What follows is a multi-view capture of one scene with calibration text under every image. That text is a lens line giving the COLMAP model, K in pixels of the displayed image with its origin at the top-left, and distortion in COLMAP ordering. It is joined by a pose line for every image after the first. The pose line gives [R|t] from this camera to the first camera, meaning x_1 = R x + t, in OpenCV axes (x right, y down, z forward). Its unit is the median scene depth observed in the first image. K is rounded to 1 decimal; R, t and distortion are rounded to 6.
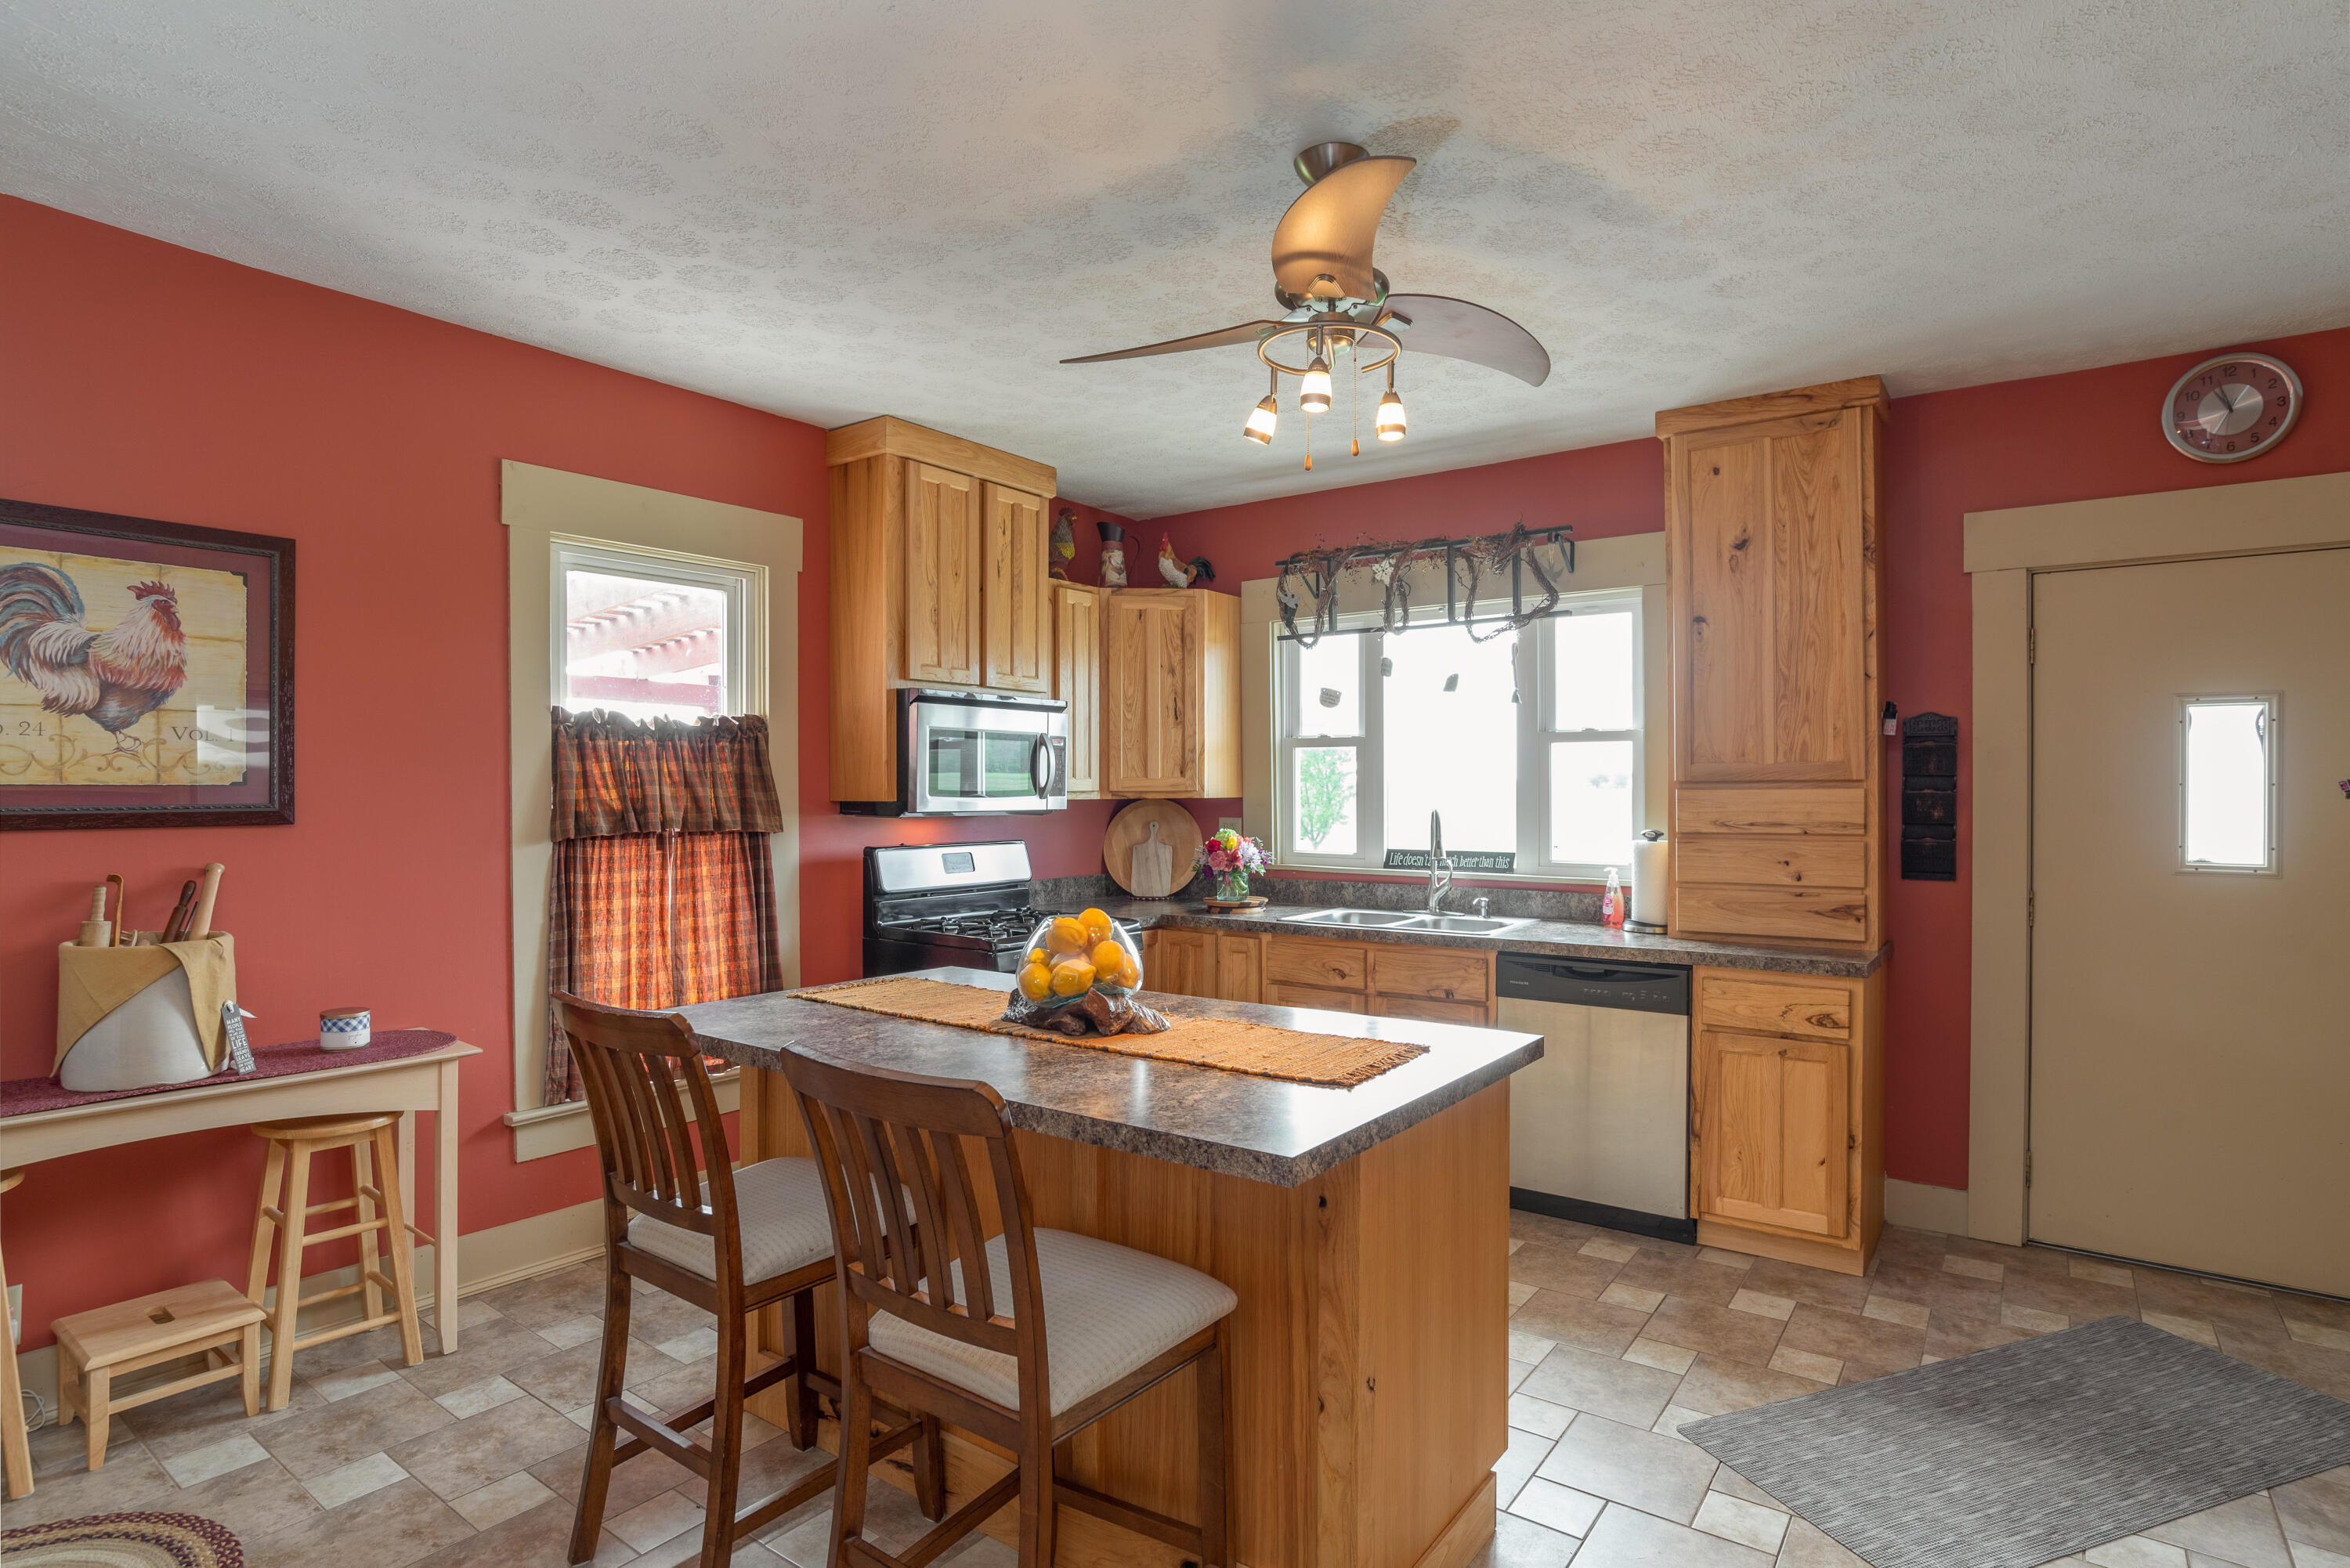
lens RADIAL K [[1233.9, 0, 1175.9], [0, 1233.9, 784.1], [0, 0, 1]] dist [-0.003486, 0.002133]
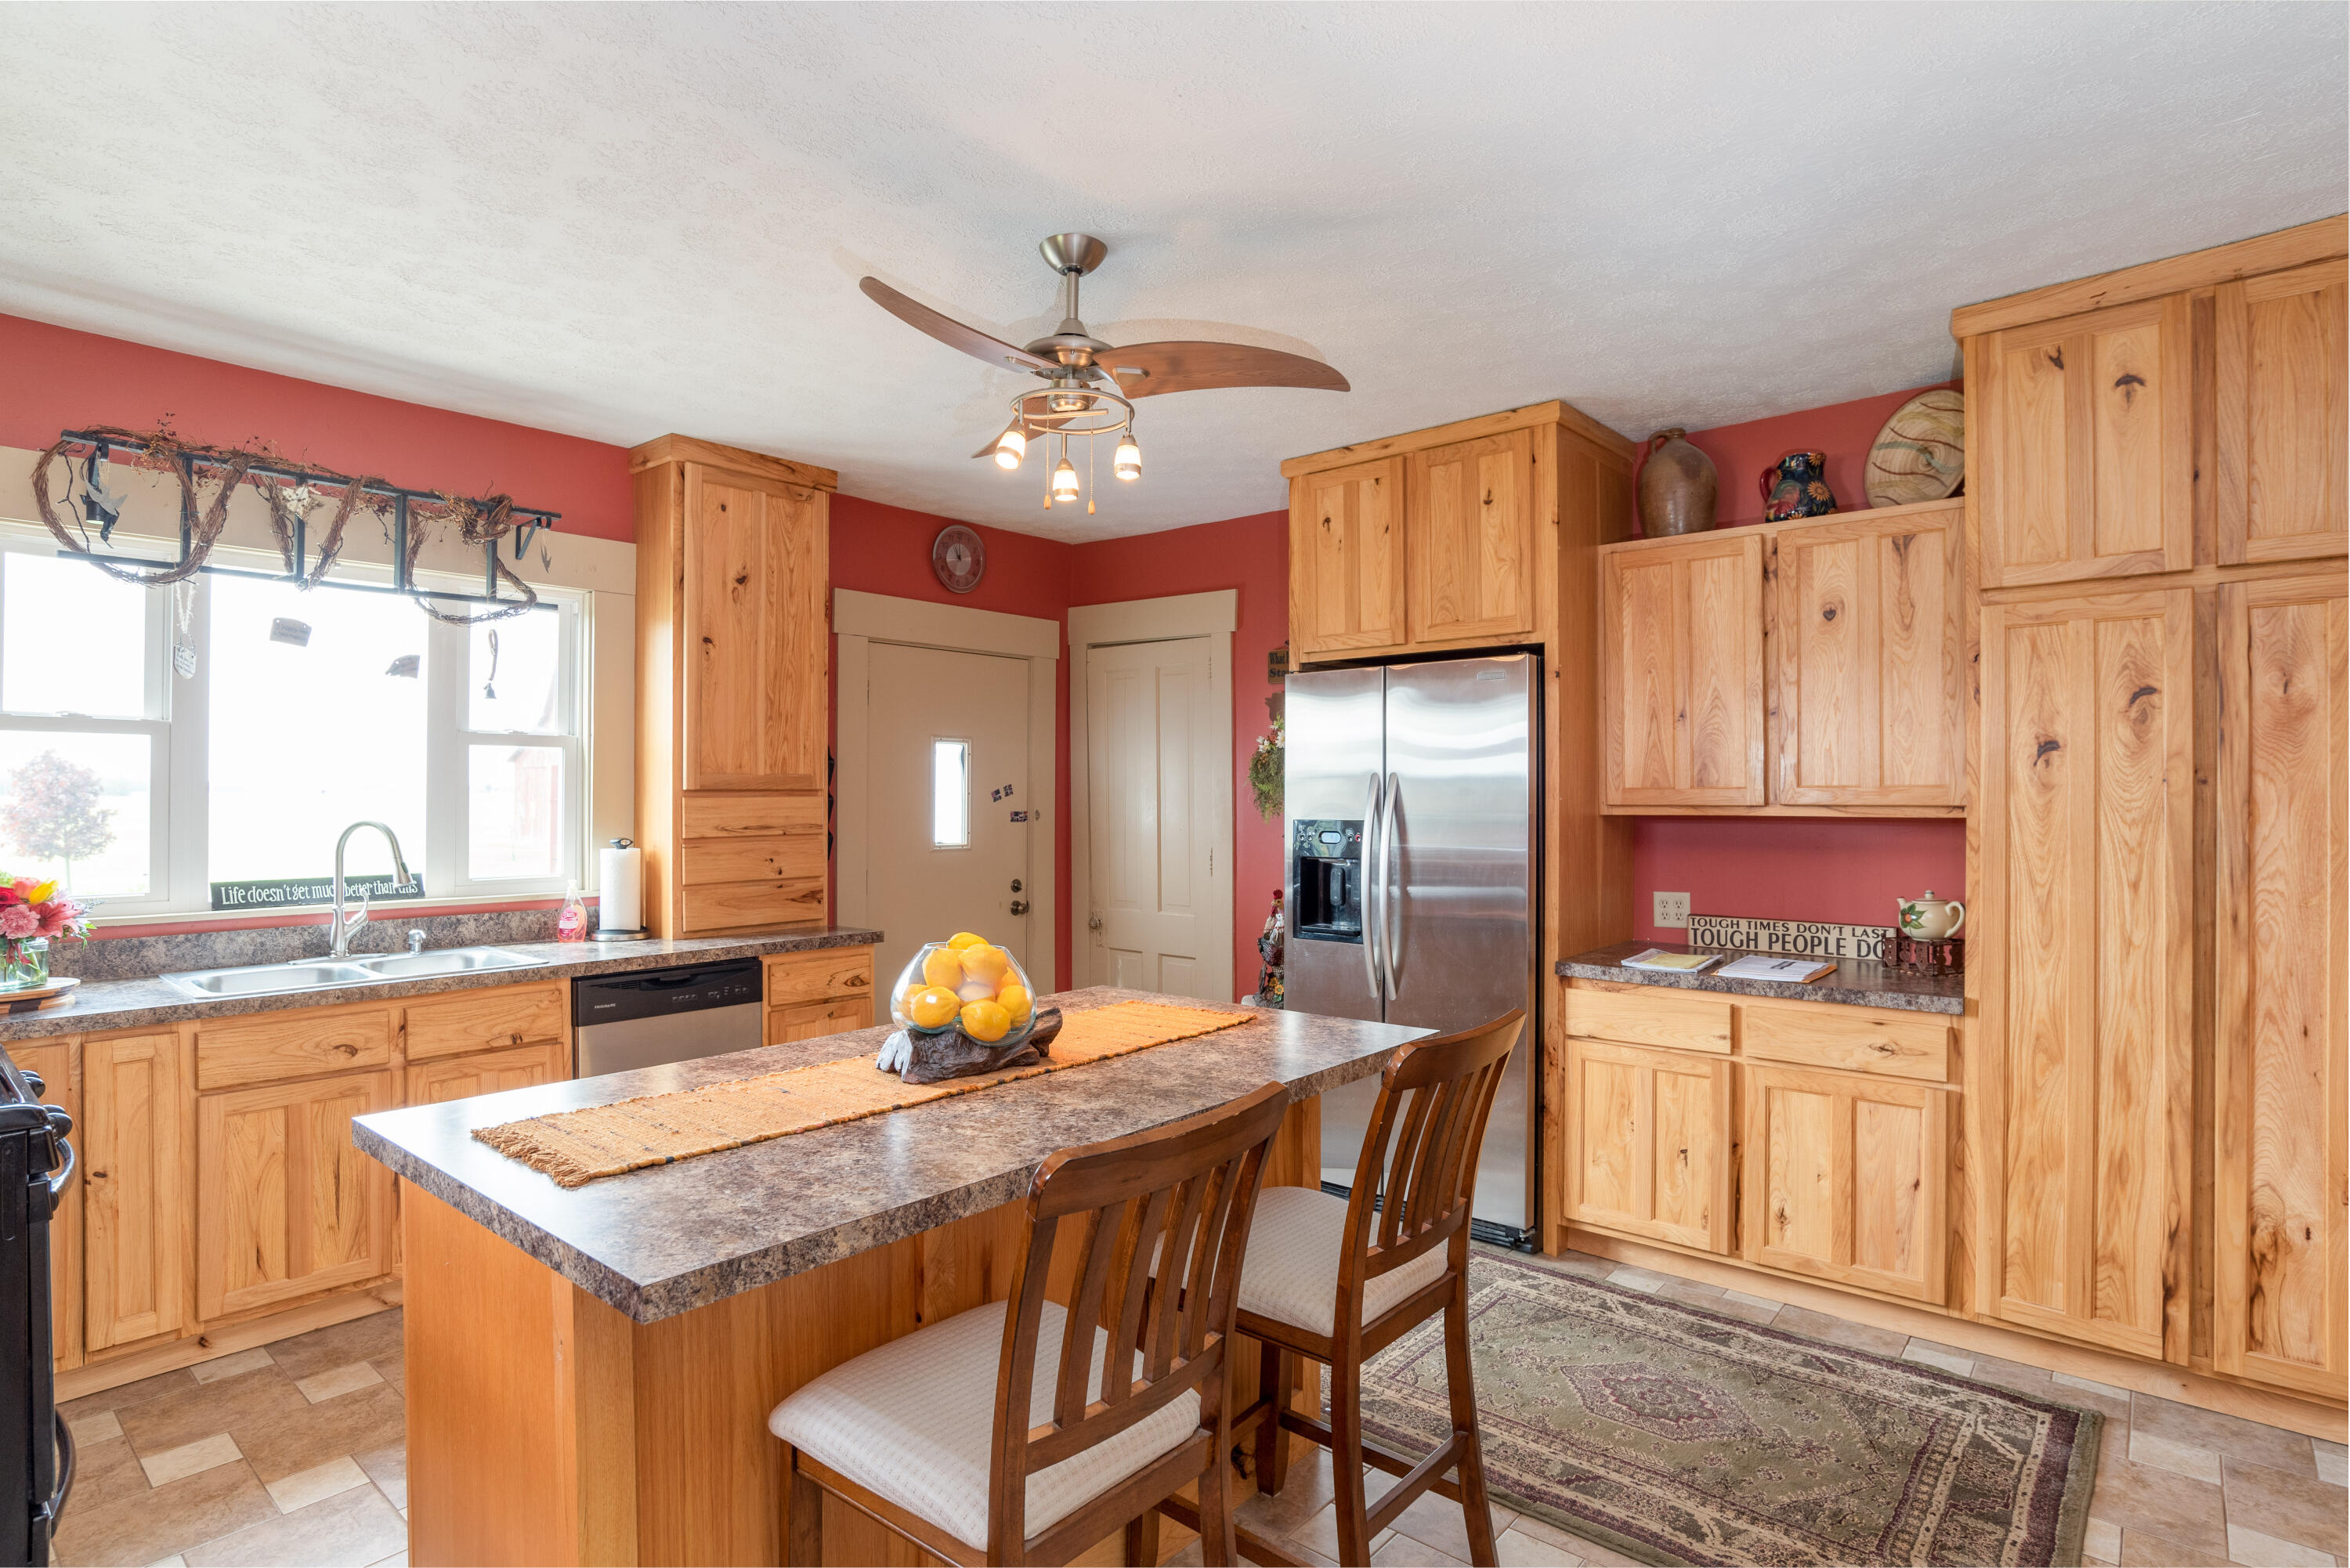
lens RADIAL K [[1233.9, 0, 1173.8], [0, 1233.9, 793.7], [0, 0, 1]] dist [-0.003486, 0.002133]
pose [[0.081506, -0.000812, 0.996672, -0.623015], [-0.004407, 0.999990, 0.001175, -0.002211], [-0.996663, -0.004488, 0.081502, 0.507033]]
